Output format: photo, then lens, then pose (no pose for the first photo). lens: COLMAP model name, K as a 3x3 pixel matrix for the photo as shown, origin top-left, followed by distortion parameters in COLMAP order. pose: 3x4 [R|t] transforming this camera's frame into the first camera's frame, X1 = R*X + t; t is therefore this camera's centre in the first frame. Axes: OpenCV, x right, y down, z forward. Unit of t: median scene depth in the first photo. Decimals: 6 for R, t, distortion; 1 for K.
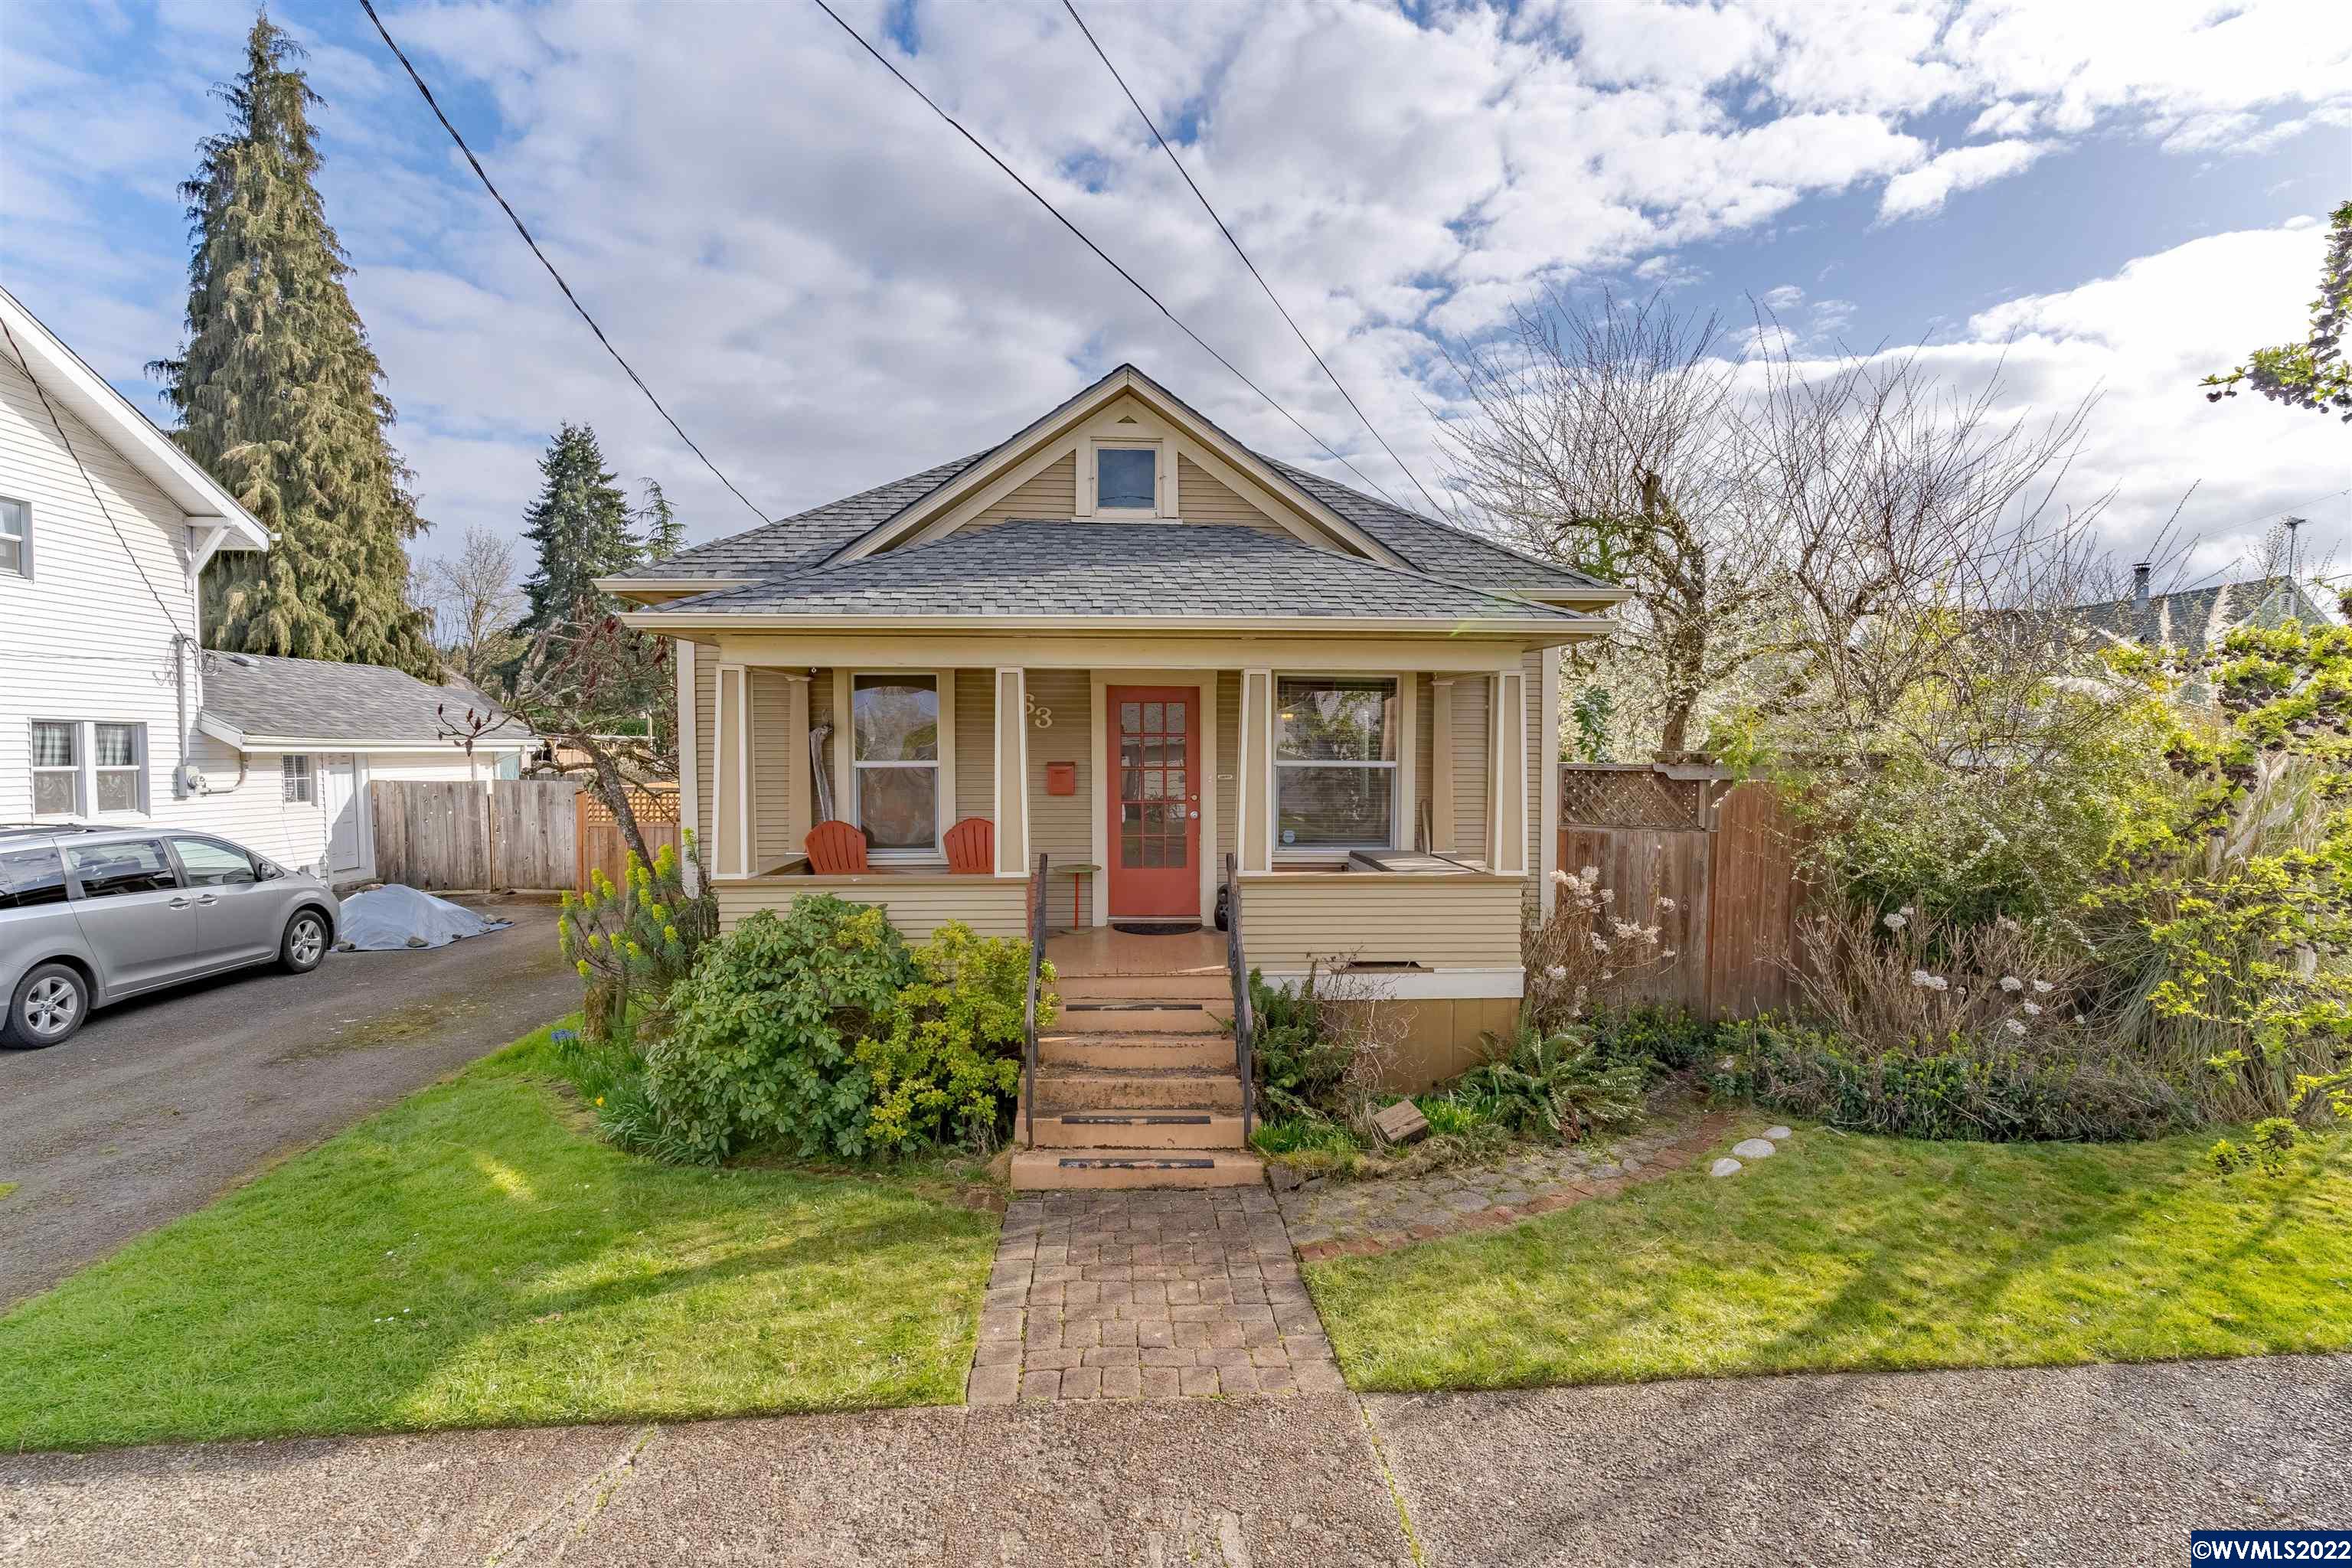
lens RADIAL K [[1134.0, 0, 1169.9], [0, 1134.0, 768.3], [0, 0, 1]] dist [-0.004435, -0.000336]
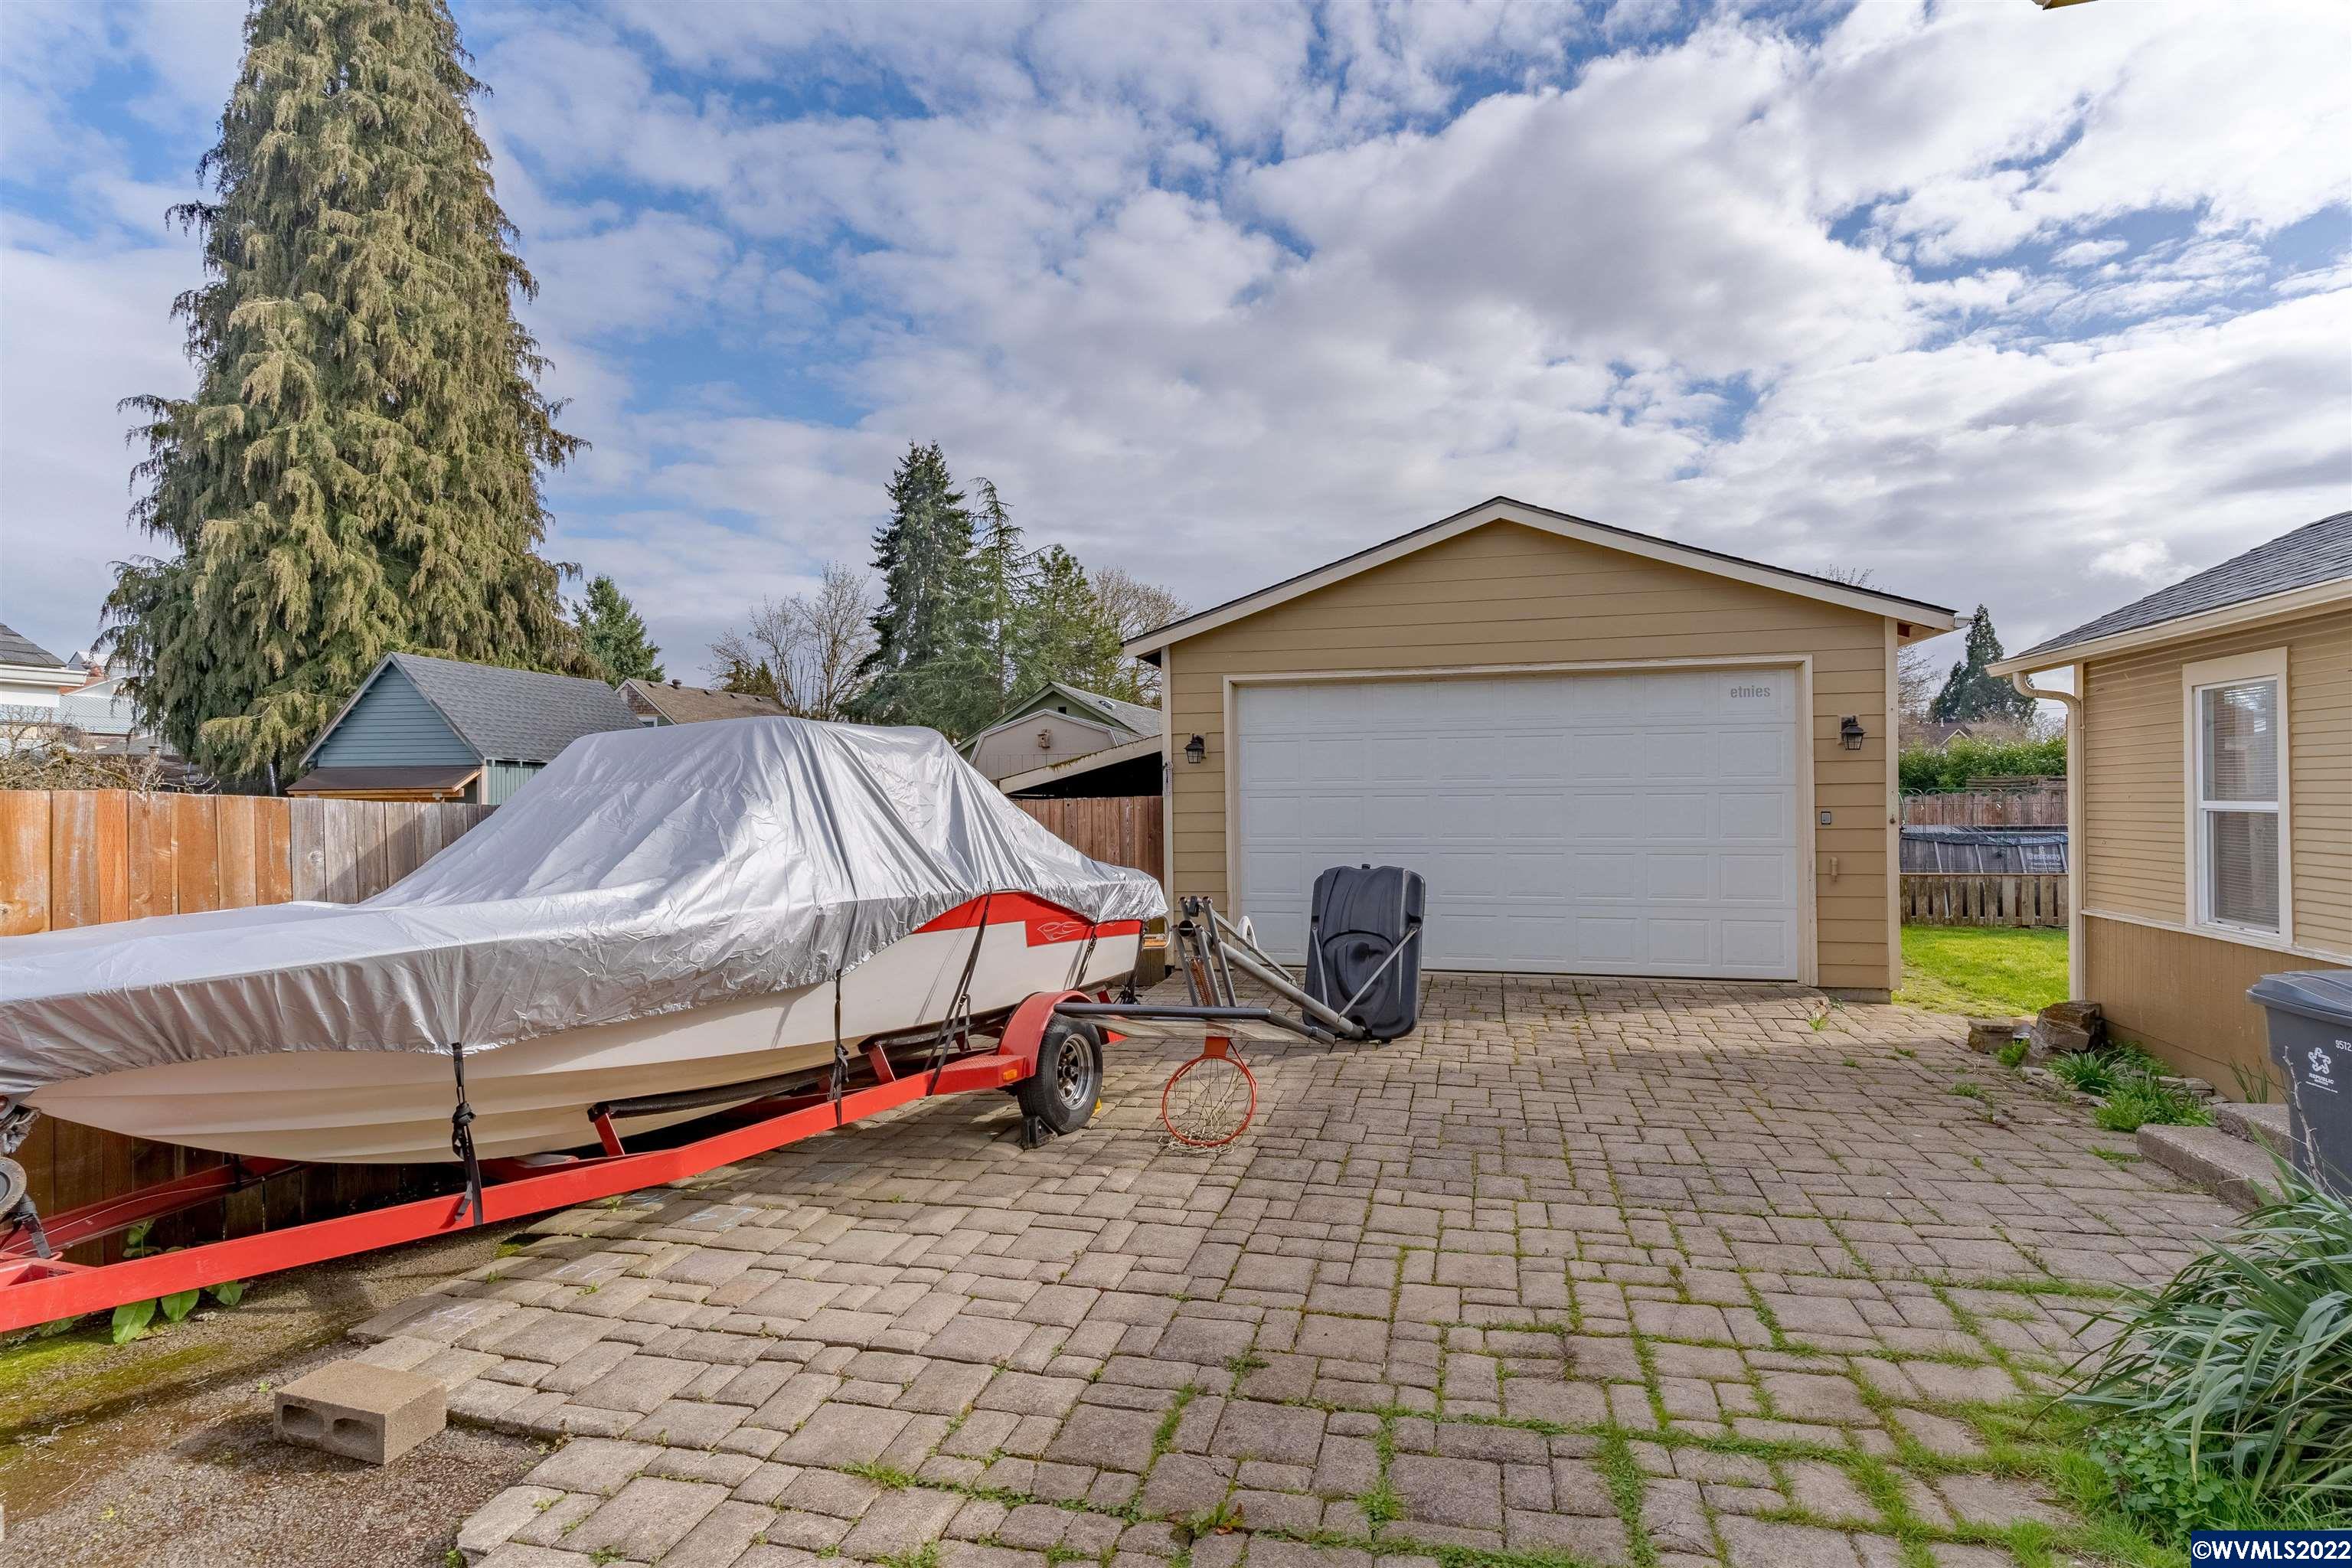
lens RADIAL K [[1134.0, 0, 1173.5], [0, 1134.0, 785.9], [0, 0, 1]] dist [-0.004435, -0.000336]
pose [[0.948594, -0.017452, -0.316015, -0.120509], [0.008398, 0.999515, -0.029990, 0.012356], [0.316385, 0.025795, 0.948280, 0.525826]]
